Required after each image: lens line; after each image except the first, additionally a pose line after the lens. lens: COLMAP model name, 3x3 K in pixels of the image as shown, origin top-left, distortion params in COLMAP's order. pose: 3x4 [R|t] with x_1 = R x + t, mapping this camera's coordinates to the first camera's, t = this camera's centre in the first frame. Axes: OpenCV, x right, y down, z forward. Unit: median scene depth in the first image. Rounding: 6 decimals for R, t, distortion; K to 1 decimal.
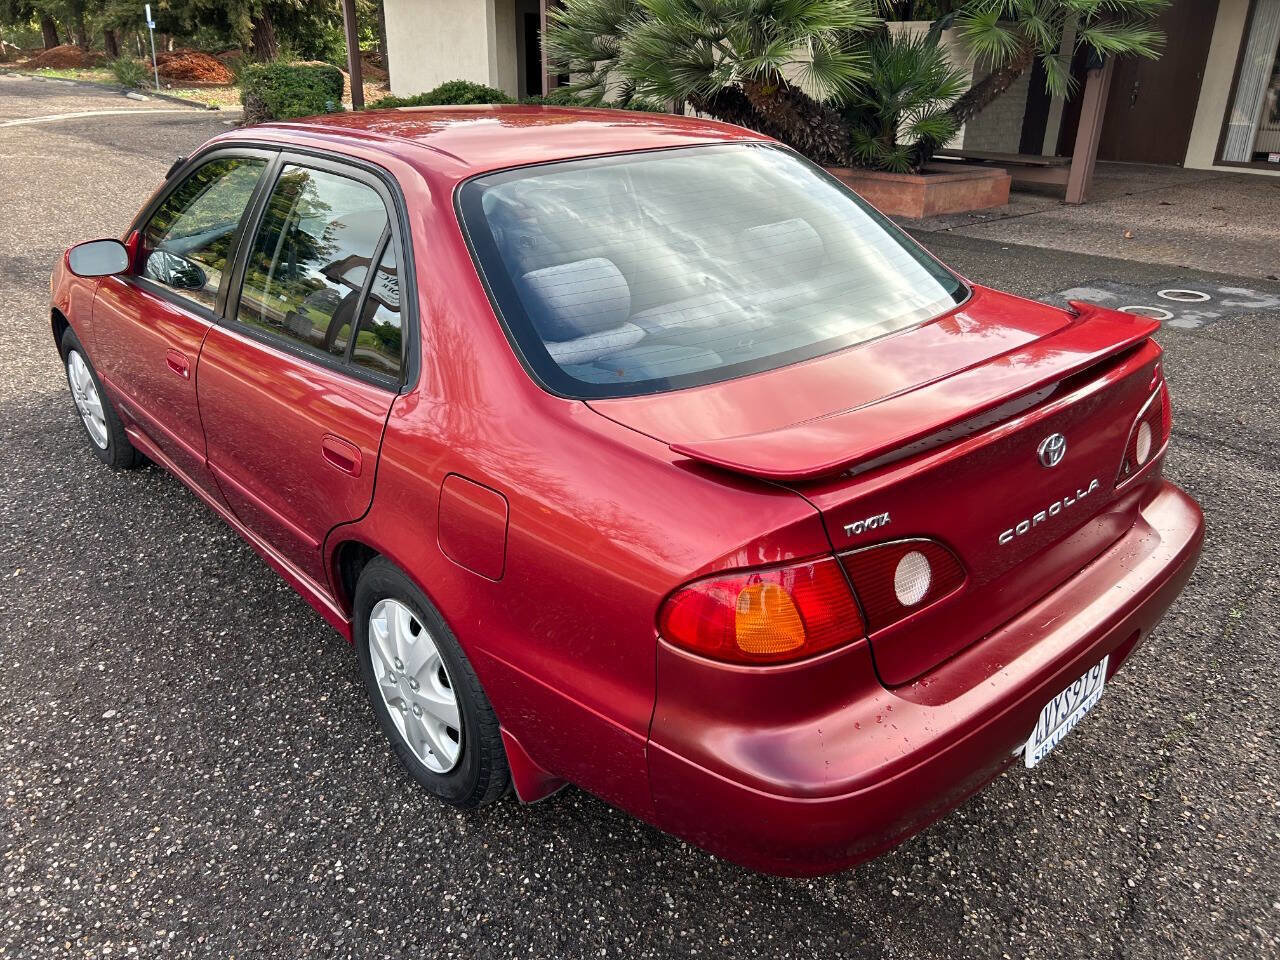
lens RADIAL K [[970.8, 0, 644.0], [0, 970.8, 472.7], [0, 0, 1]] dist [0.046533, -0.057591]
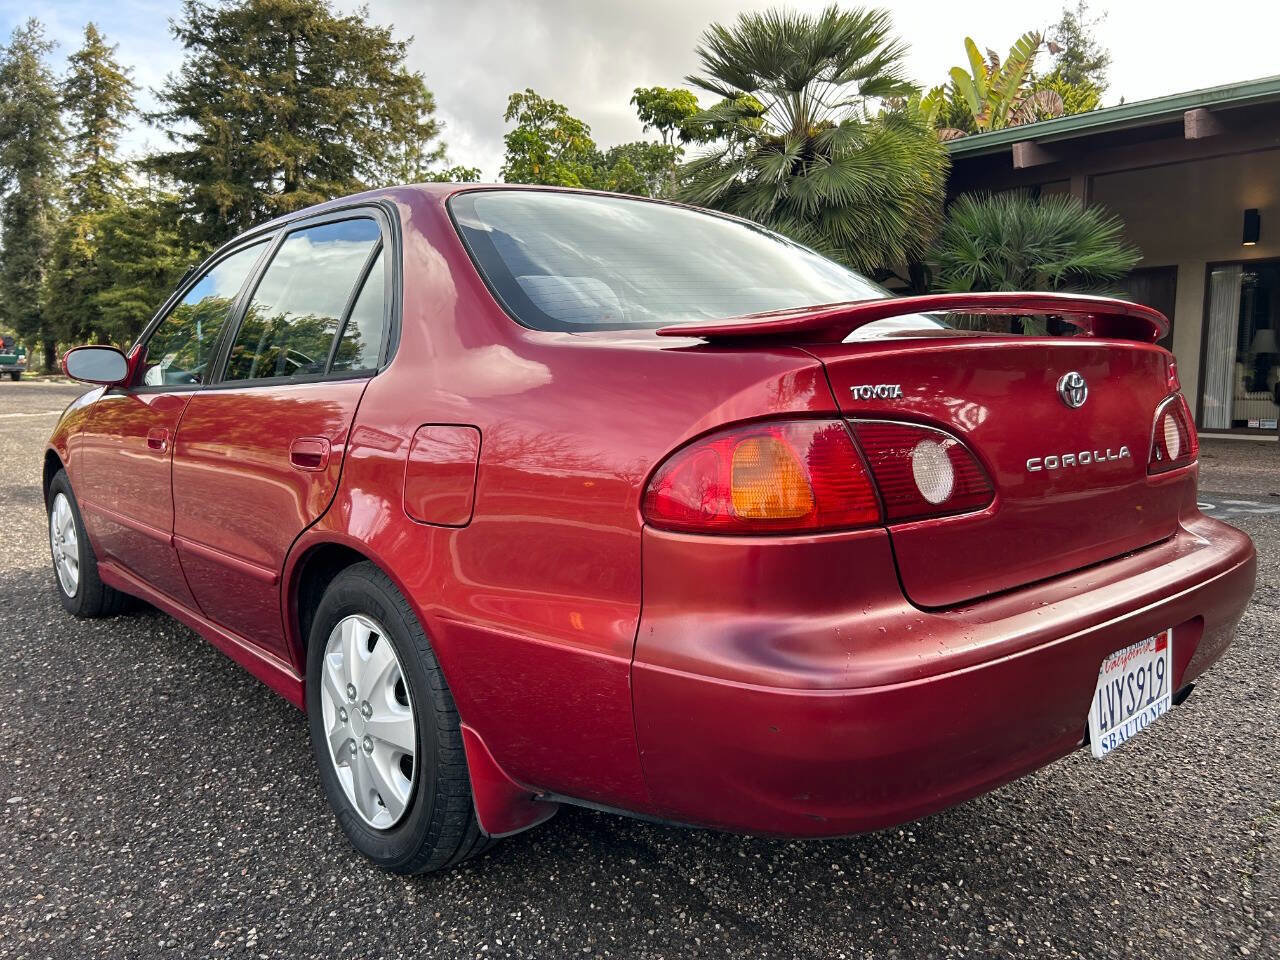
lens RADIAL K [[970.8, 0, 644.0], [0, 970.8, 472.7], [0, 0, 1]] dist [0.046533, -0.057591]
pose [[0.999974, -0.002875, -0.006606, 0.014647], [0.000737, 0.952961, -0.303093, 0.269317], [0.007167, 0.303080, 0.952938, 0.114703]]
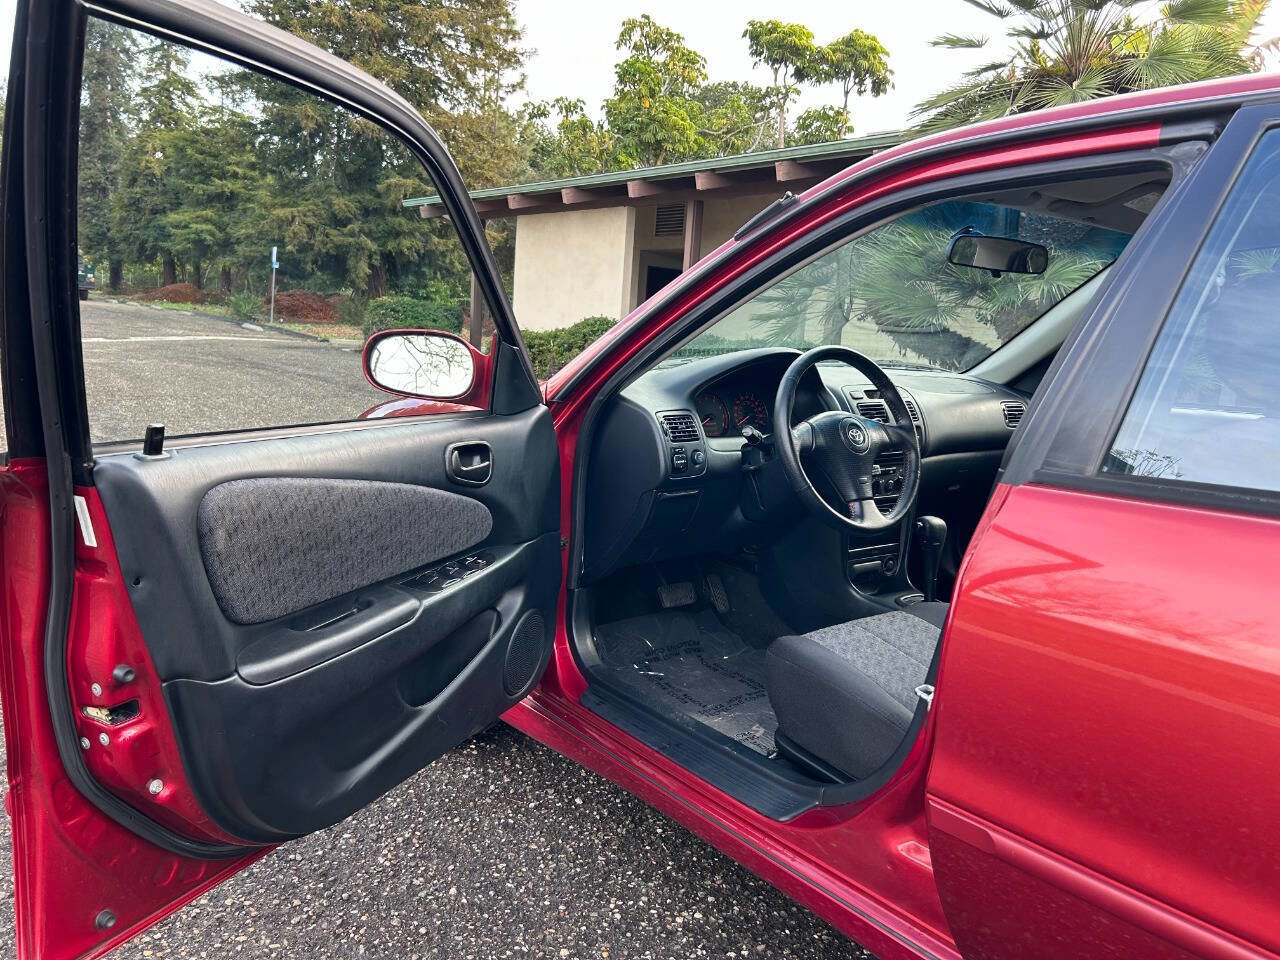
lens RADIAL K [[970.8, 0, 644.0], [0, 970.8, 472.7], [0, 0, 1]] dist [0.046533, -0.057591]
pose [[0.997508, 0.057600, -0.040743, -0.707711], [-0.066042, 0.965488, -0.251935, -0.043158], [0.024826, 0.253998, 0.966886, 0.696186]]
